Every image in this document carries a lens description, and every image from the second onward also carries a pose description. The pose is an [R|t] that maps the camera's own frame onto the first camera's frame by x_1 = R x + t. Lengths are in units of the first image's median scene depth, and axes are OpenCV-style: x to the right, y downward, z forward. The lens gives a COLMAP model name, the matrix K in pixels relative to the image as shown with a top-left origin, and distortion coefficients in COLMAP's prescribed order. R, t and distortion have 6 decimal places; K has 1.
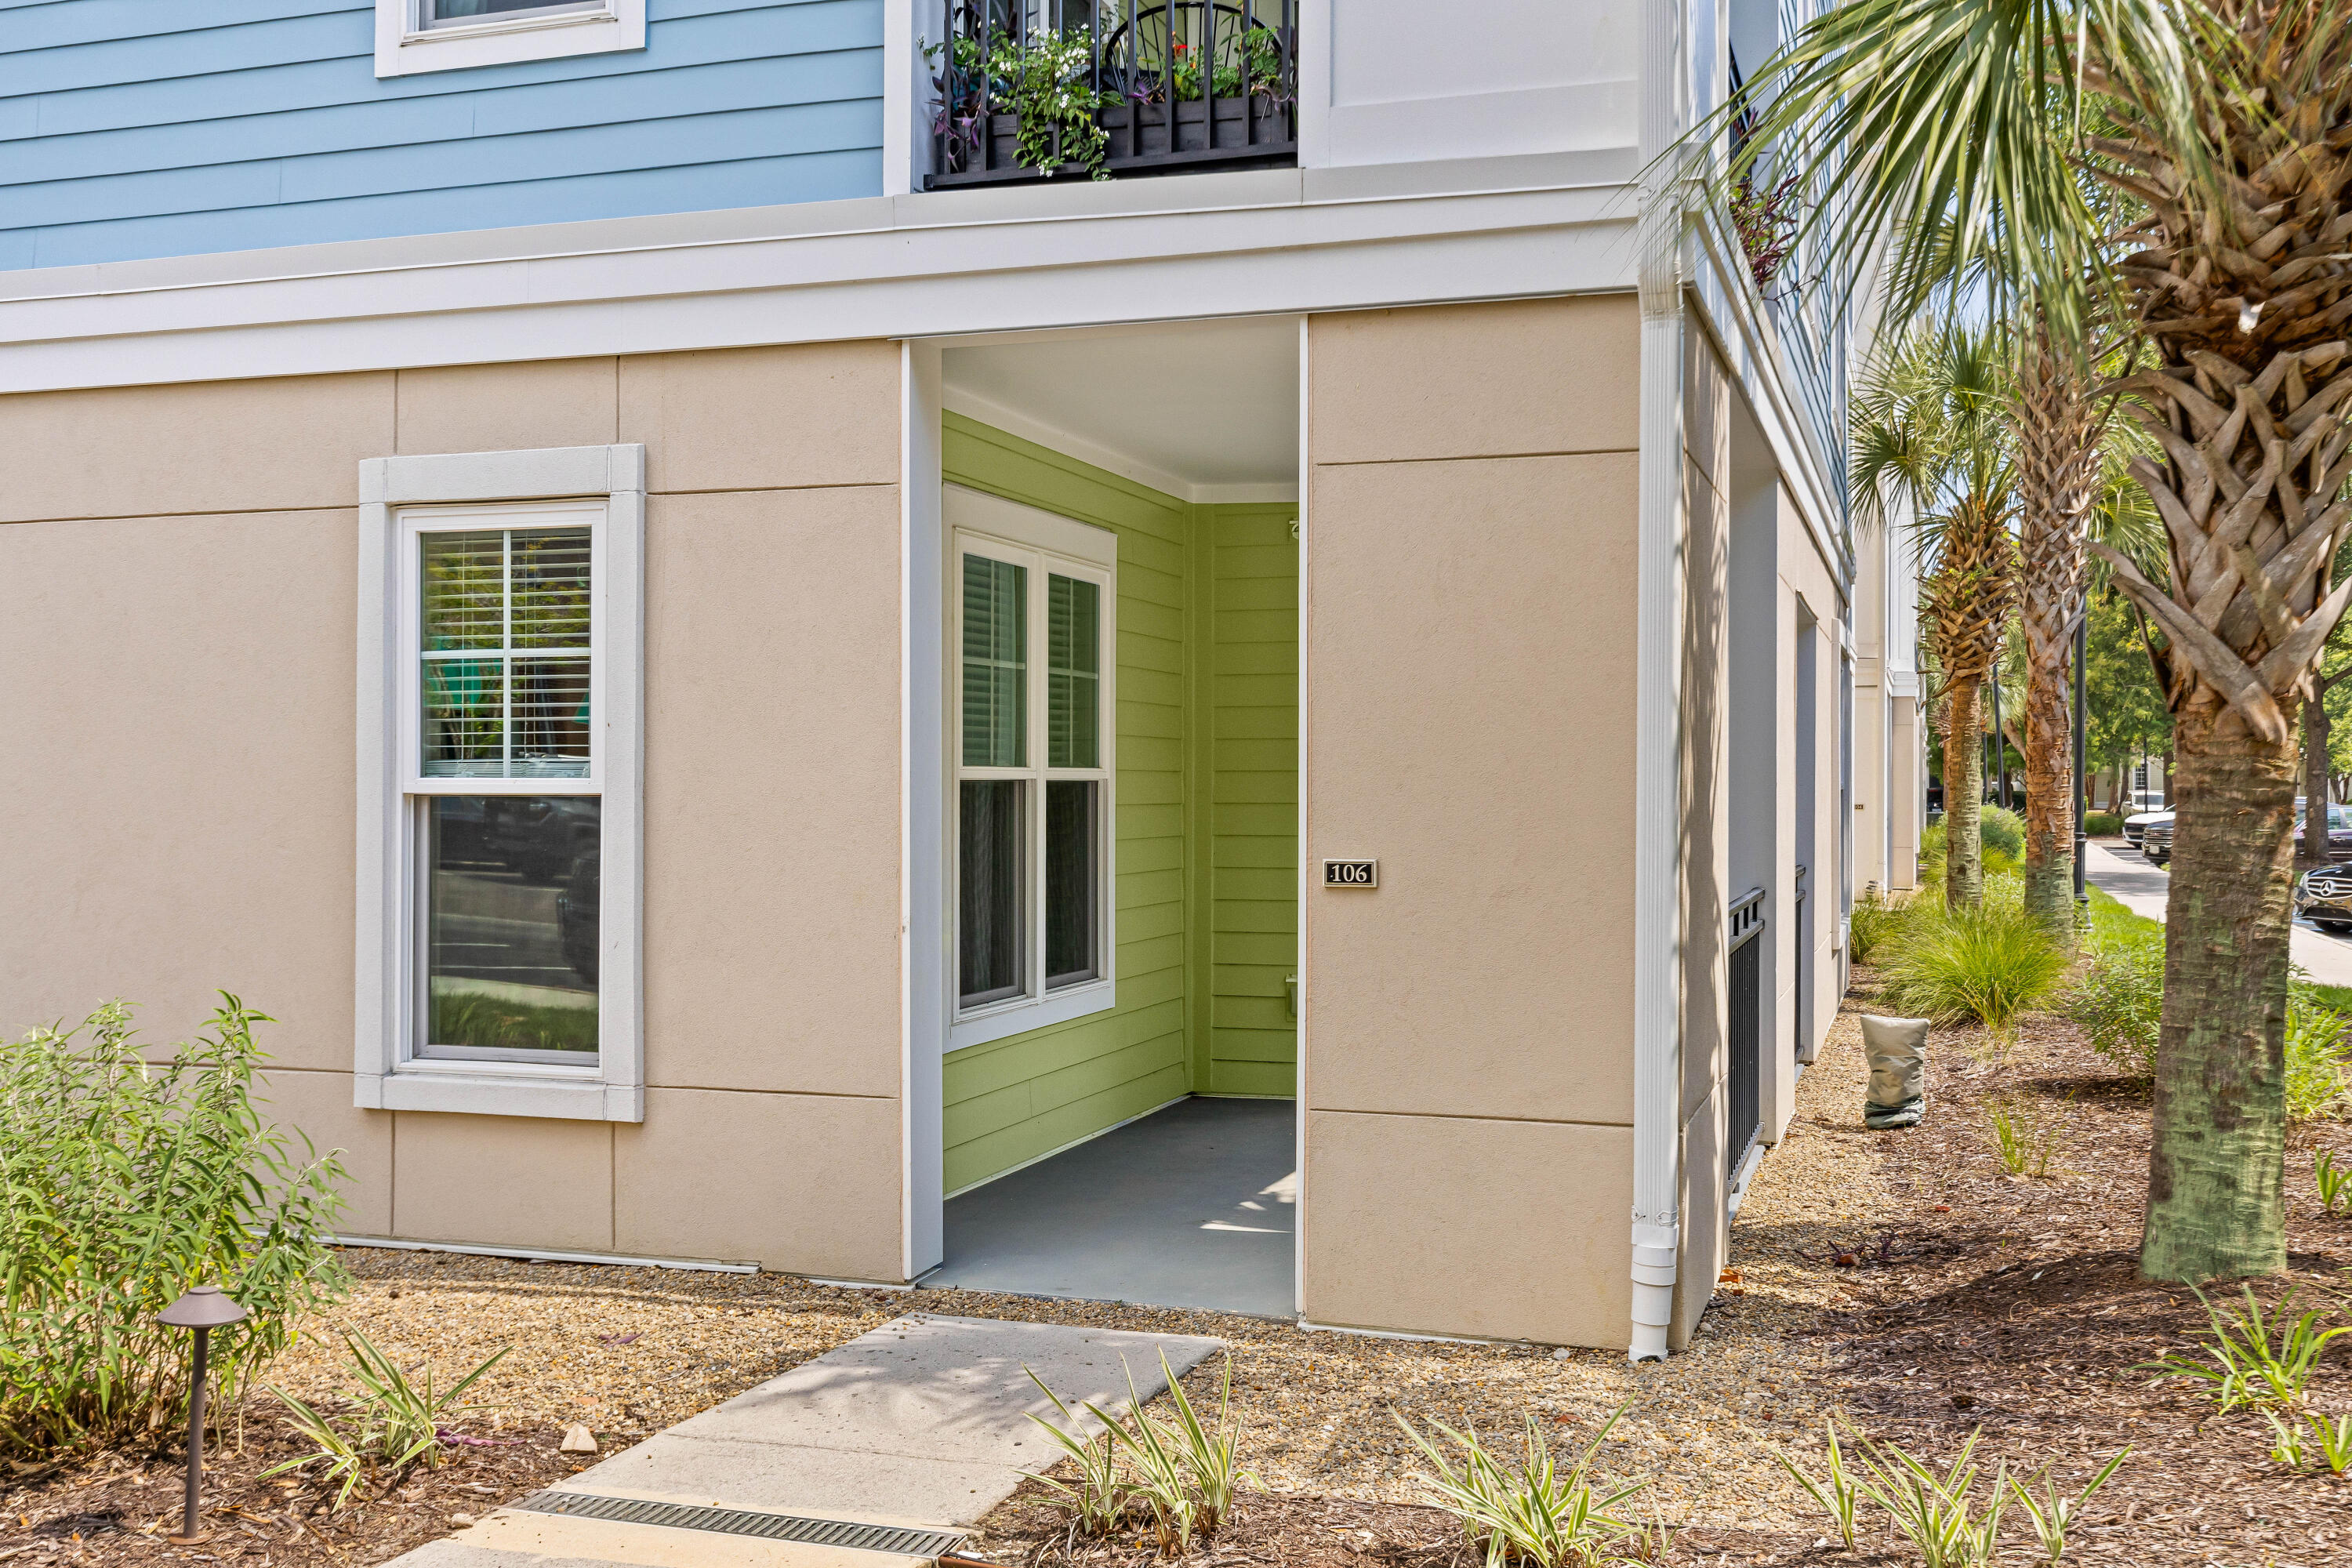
lens RADIAL K [[2318.7, 0, 1176.0], [0, 2318.7, 784.0], [0, 0, 1]] dist [0.000029, -0.000736]
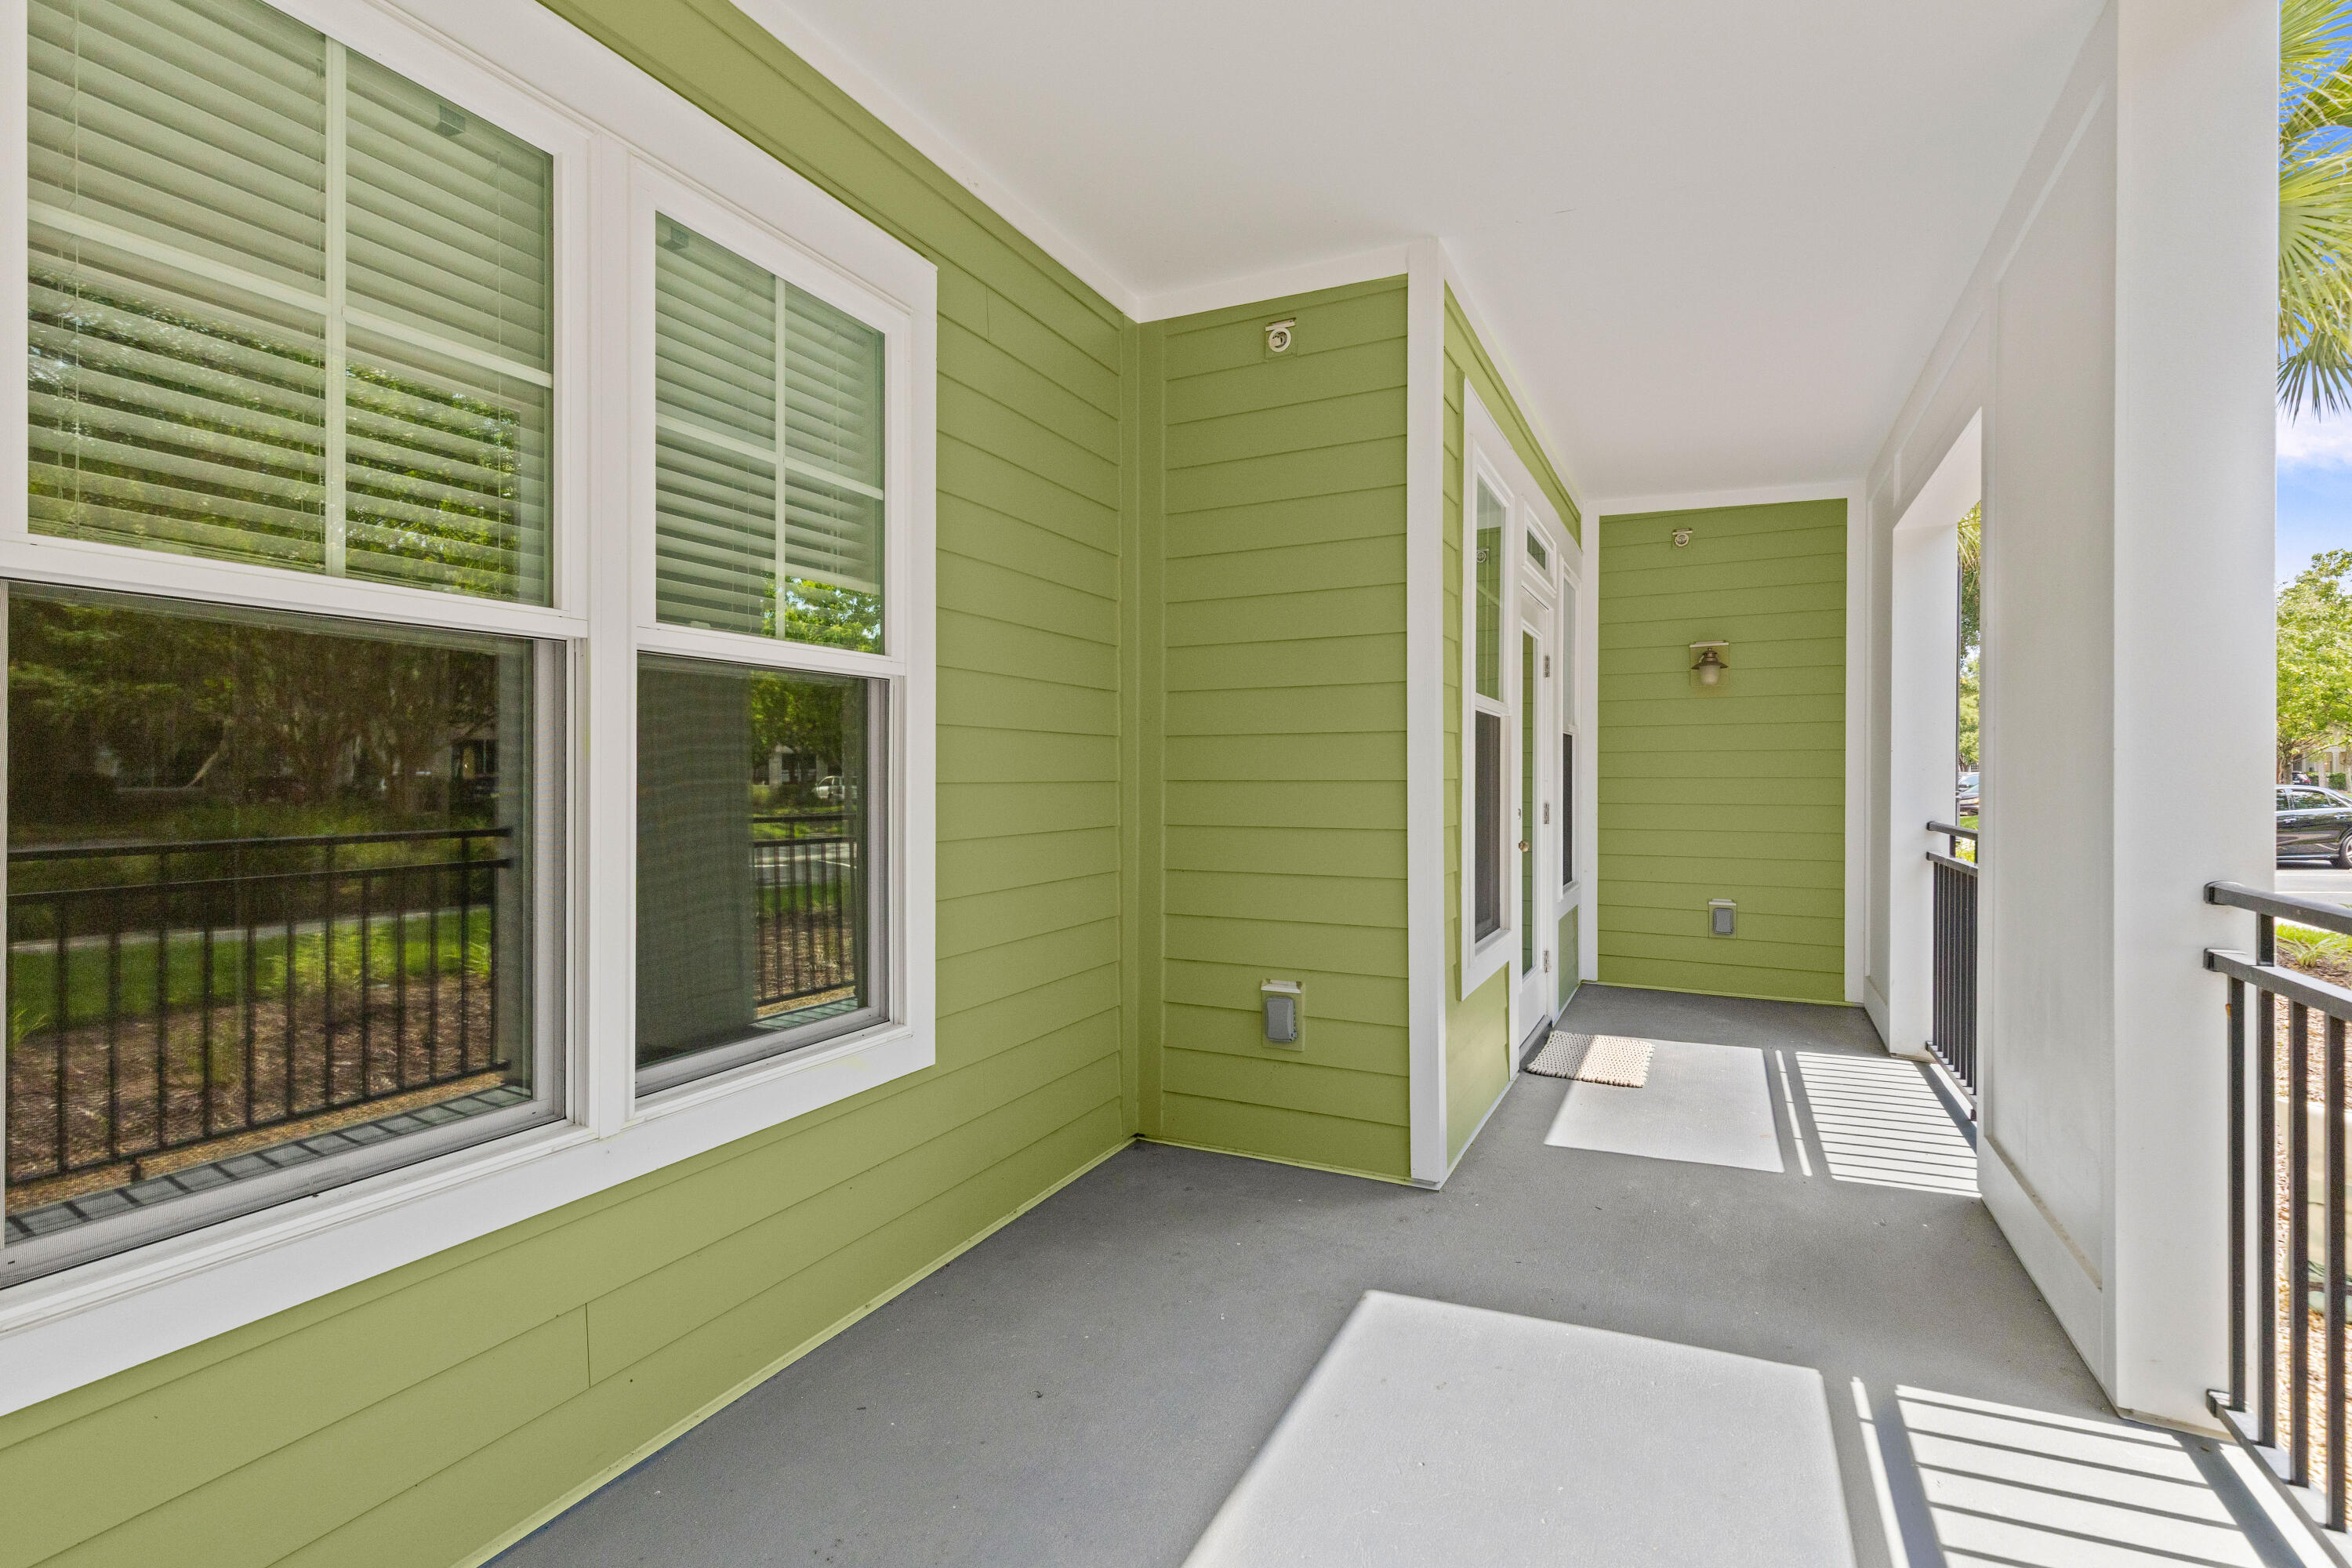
lens RADIAL K [[1059.0, 0, 1180.2], [0, 1059.0, 777.0], [0, 0, 1]] dist [0.002657, 0.000152]
pose [[0.988960, -0.003957, -0.148129, 0.047965], [0.004198, 0.999990, 0.001311, 0.014172], [0.148122, -0.001919, 0.988967, 0.464777]]
